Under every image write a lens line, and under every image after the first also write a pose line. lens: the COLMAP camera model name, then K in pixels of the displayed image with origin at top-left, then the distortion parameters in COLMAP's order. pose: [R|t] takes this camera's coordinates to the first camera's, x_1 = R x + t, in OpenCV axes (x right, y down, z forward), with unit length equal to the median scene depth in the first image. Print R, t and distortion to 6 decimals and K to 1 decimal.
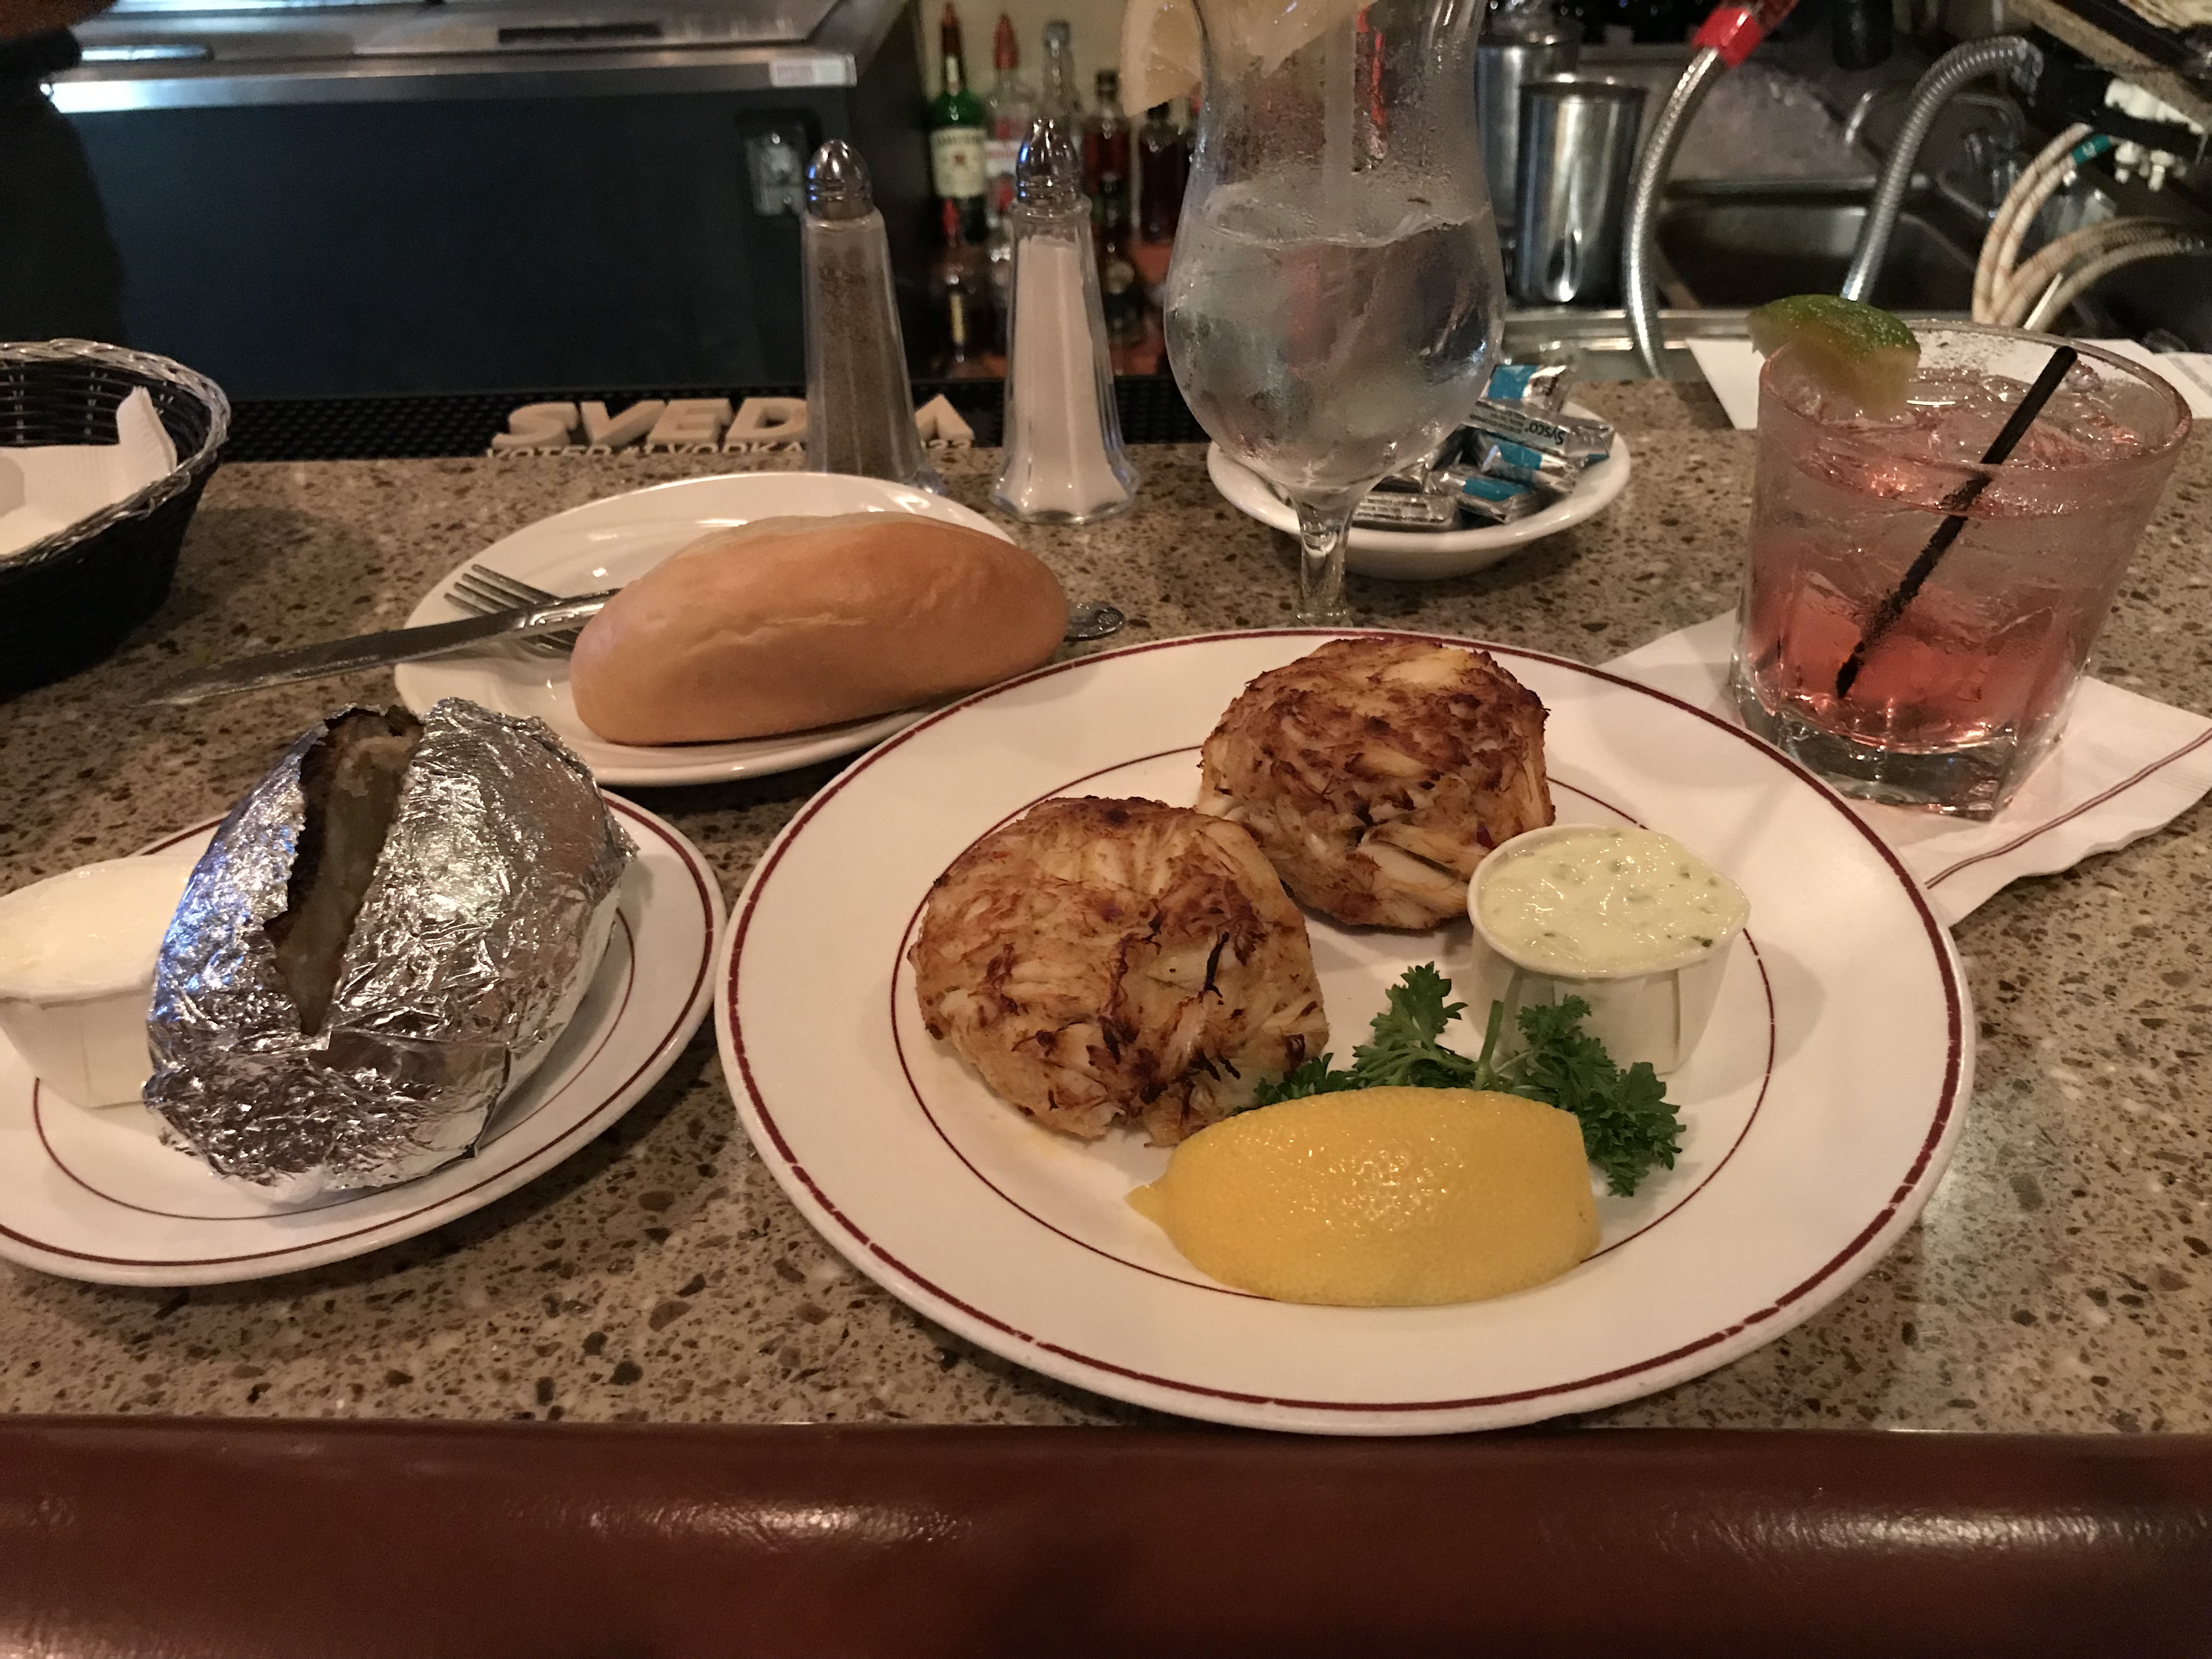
lens RADIAL K [[1804.5, 0, 1106.6], [0, 1804.5, 833.4], [0, 0, 1]] dist [-0.015578, 0.025136]
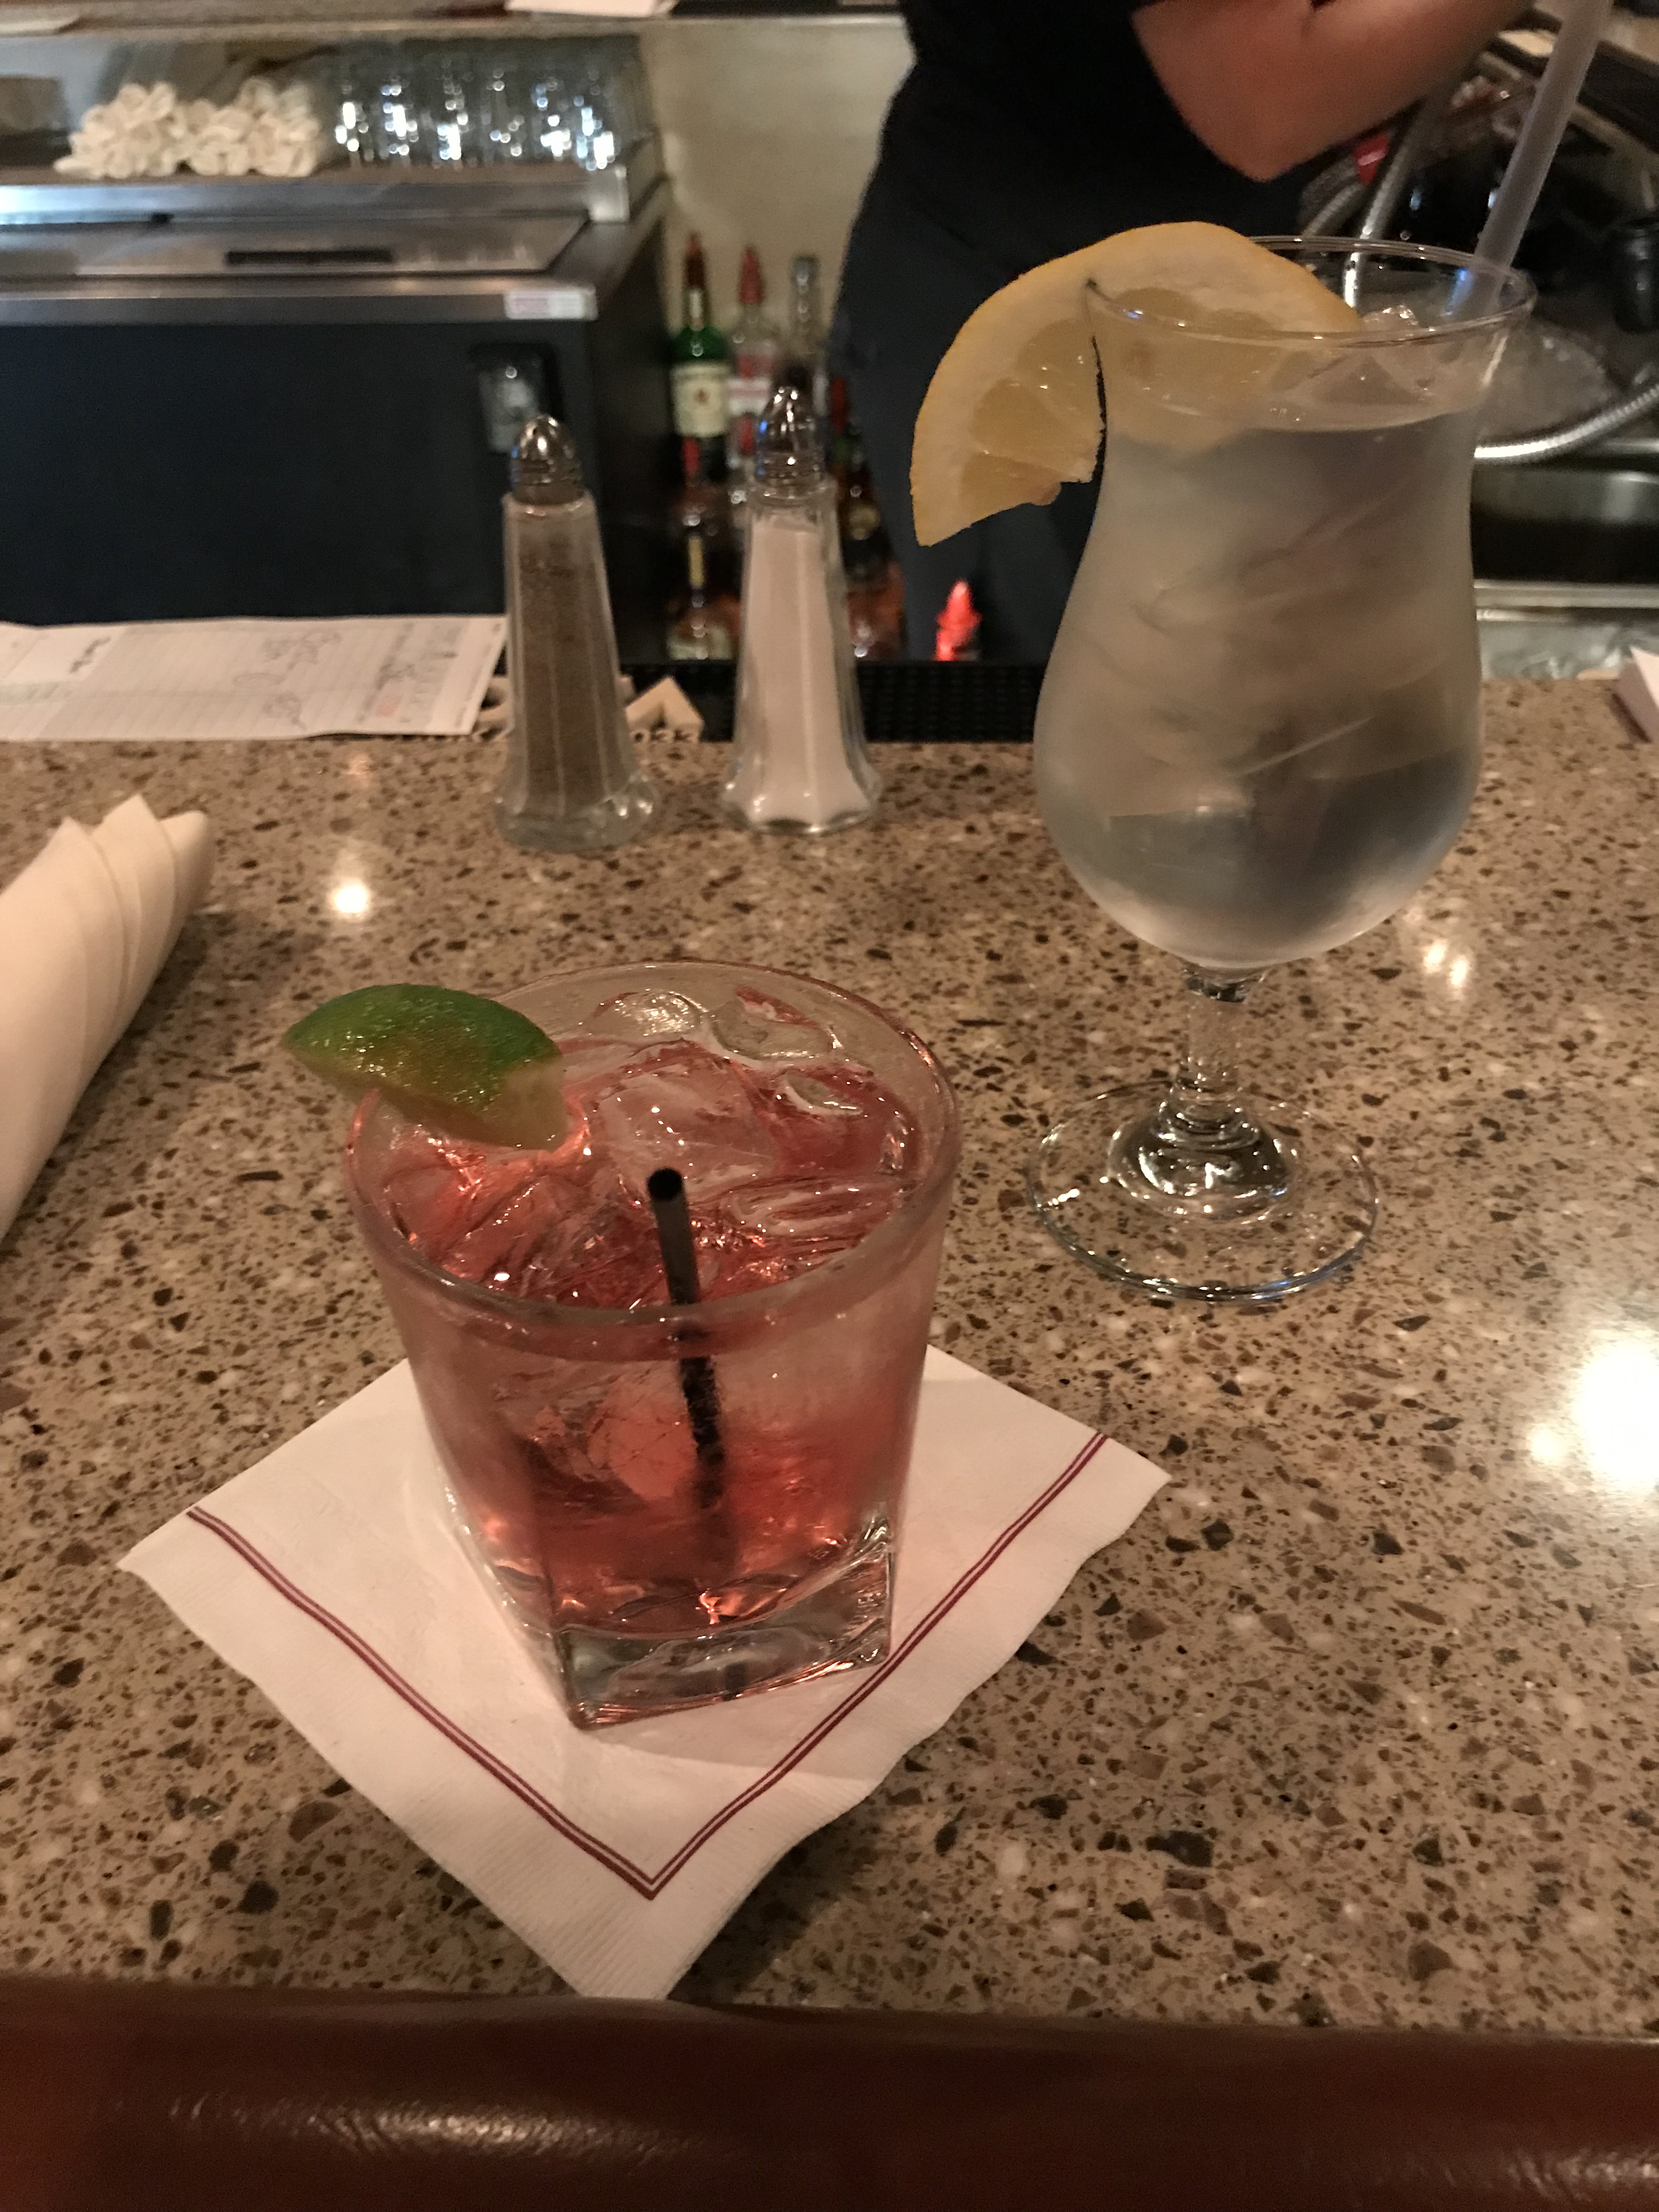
lens RADIAL K [[1804.5, 0, 836.4], [0, 1804.5, 1101.0], [0, 0, 1]] dist [-0.015578, 0.025136]
pose [[0.999733, 0.023122, 0.000487, -0.001919], [-0.023127, 0.999573, 0.017867, -0.055379], [-0.000073, -0.017874, 0.999840, 0.090436]]
